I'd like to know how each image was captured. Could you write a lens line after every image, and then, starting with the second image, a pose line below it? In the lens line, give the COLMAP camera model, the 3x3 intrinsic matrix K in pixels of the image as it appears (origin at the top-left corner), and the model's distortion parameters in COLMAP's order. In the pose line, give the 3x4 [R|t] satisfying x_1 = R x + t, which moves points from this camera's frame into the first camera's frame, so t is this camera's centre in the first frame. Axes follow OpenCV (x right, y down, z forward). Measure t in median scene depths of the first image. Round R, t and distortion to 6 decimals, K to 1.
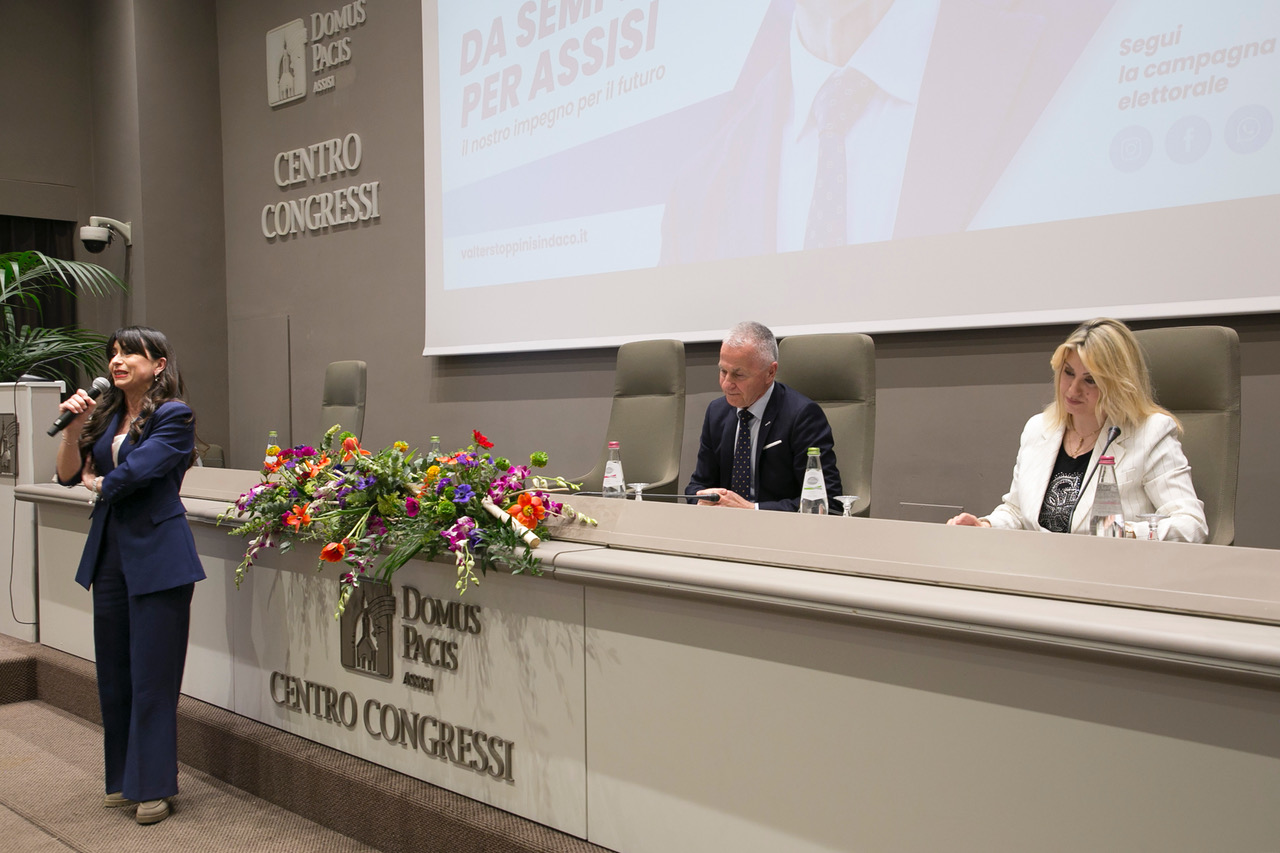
lens RADIAL K [[1349.5, 0, 682.4], [0, 1349.5, 457.8], [0, 0, 1]] dist [0.040798, 0.036485]
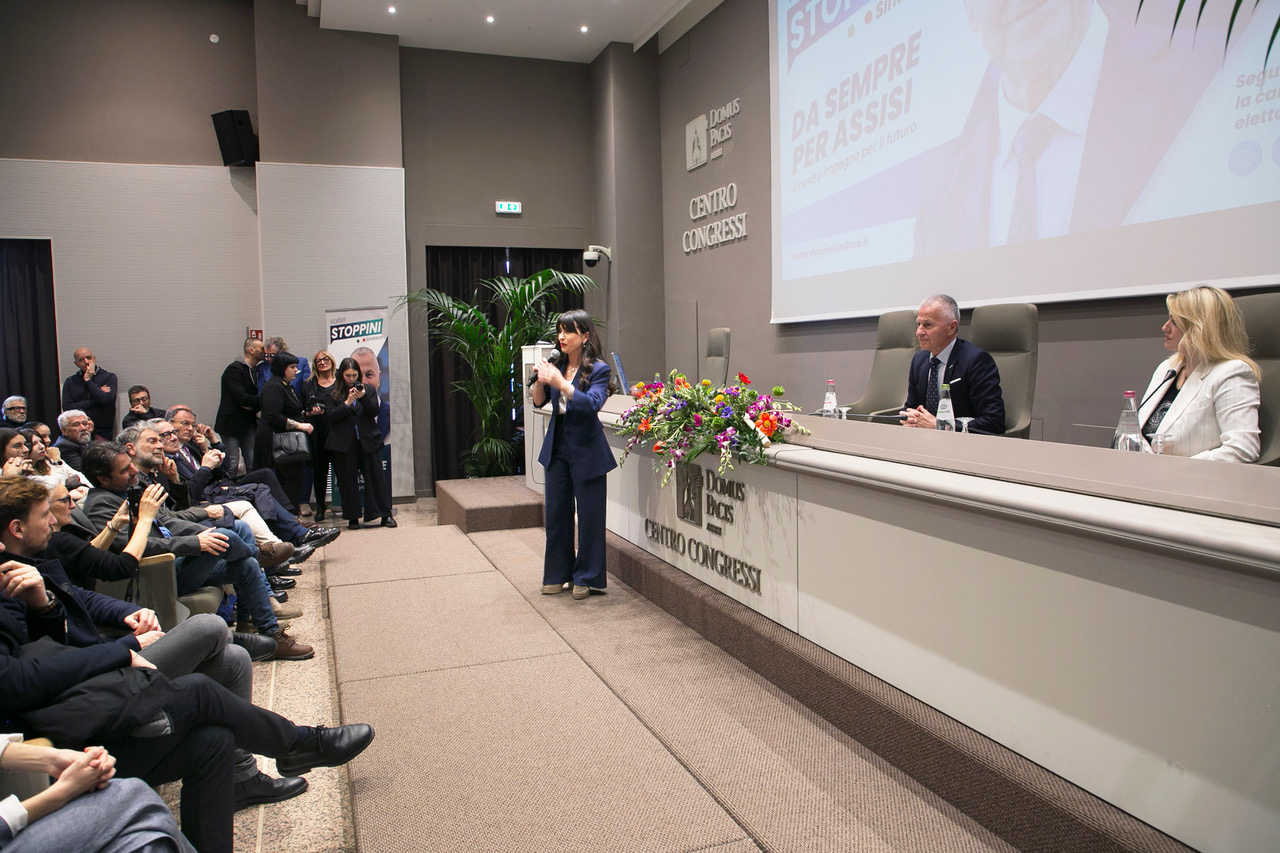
lens RADIAL K [[905.8, 0, 640.0], [0, 905.8, 426.5], [0, 0, 1]] dist [-0.081643, 0.046406]
pose [[0.921303, 0.019167, -0.388373, 0.138098], [-0.003386, 0.999142, 0.041277, -0.000692], [0.388831, -0.036713, 0.920577, -0.021845]]
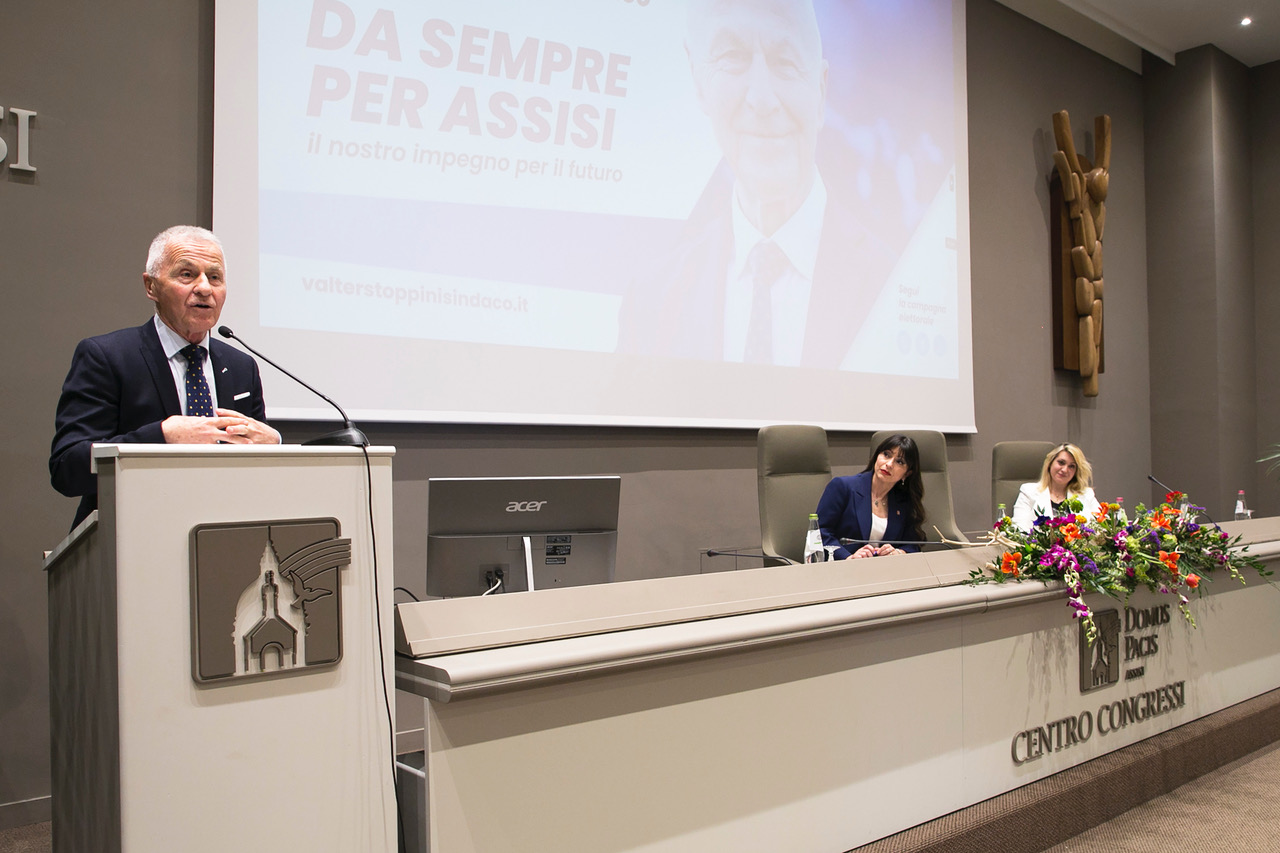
lens RADIAL K [[1091.4, 0, 676.8], [0, 1091.4, 460.3], [0, 0, 1]] dist [-0.052233, 0.010871]
pose [[0.037415, 0.015068, 0.999186, -1.315375], [0.055384, 0.998318, -0.017129, -0.060937], [-0.997764, 0.055979, 0.036518, 1.400704]]
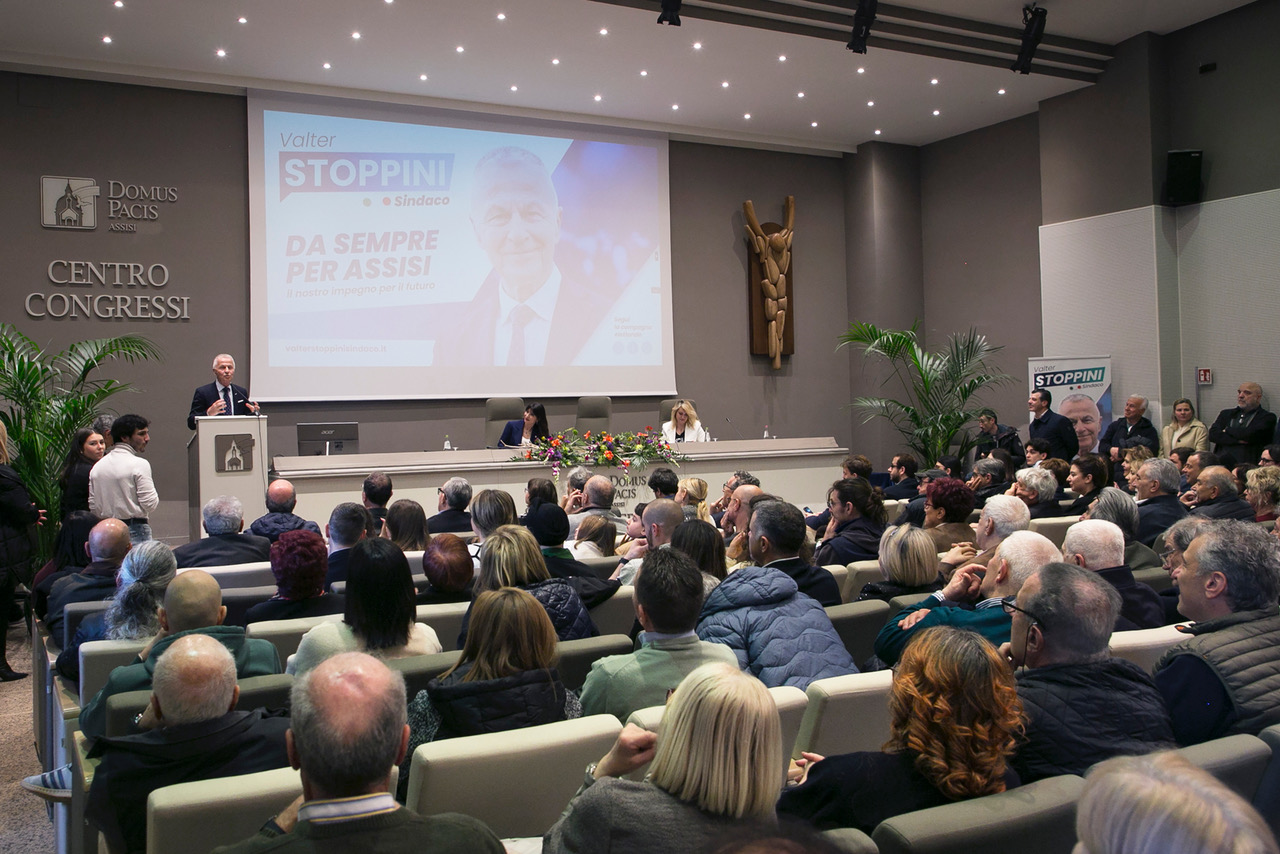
lens RADIAL K [[1178.6, 0, 607.5], [0, 1178.6, 394.8], [0, 0, 1]] dist [-0.053942, -0.002151]
pose [[0.264967, 0.017316, 0.964102, -2.897957], [0.063756, 0.997336, -0.035435, 0.000895], [-0.962147, 0.070856, 0.263157, 0.254284]]
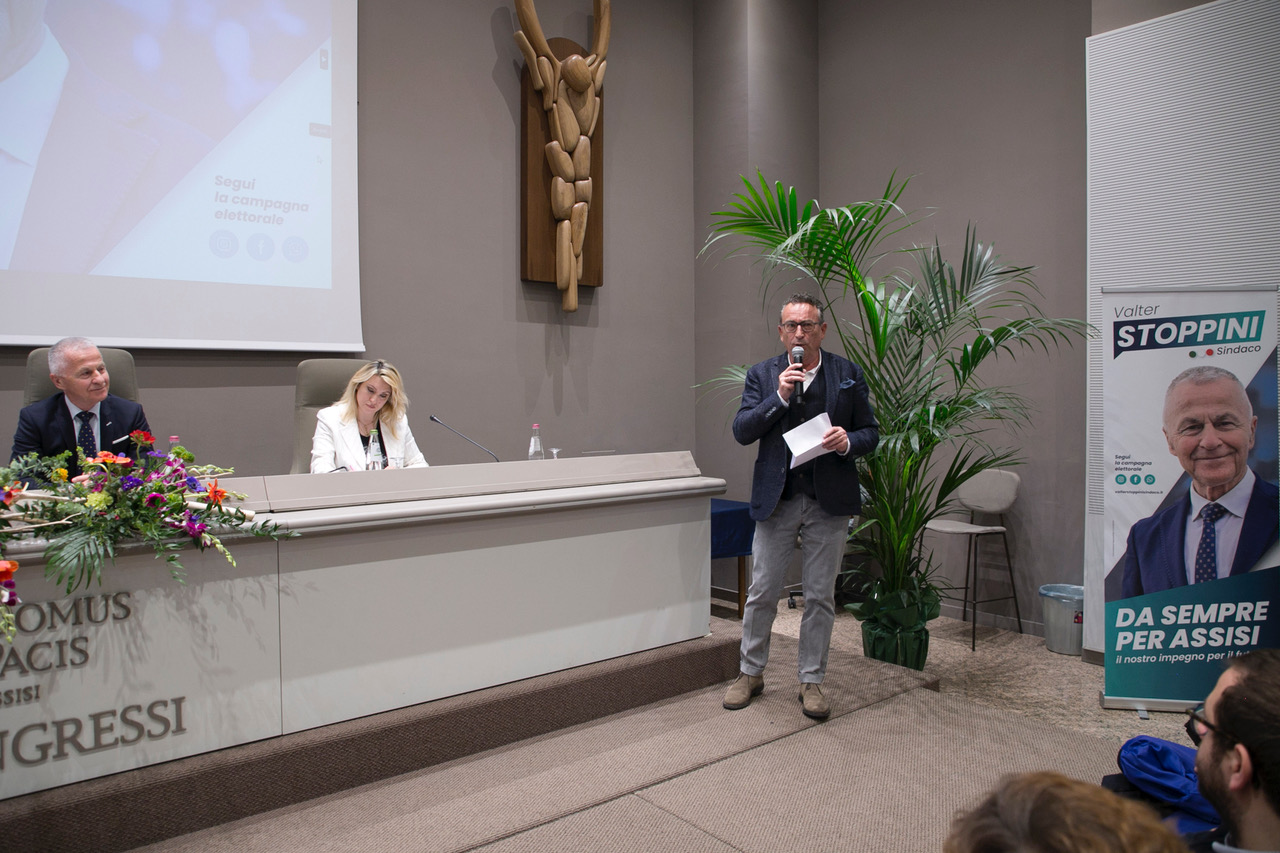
lens RADIAL K [[905.8, 0, 640.0], [0, 905.8, 426.5], [0, 0, 1]] dist [-0.081643, 0.046406]
pose [[0.062465, -0.034958, 0.997435, -0.769419], [0.046475, 0.998404, 0.032082, -0.024796], [-0.996964, 0.044352, 0.063990, 0.497866]]
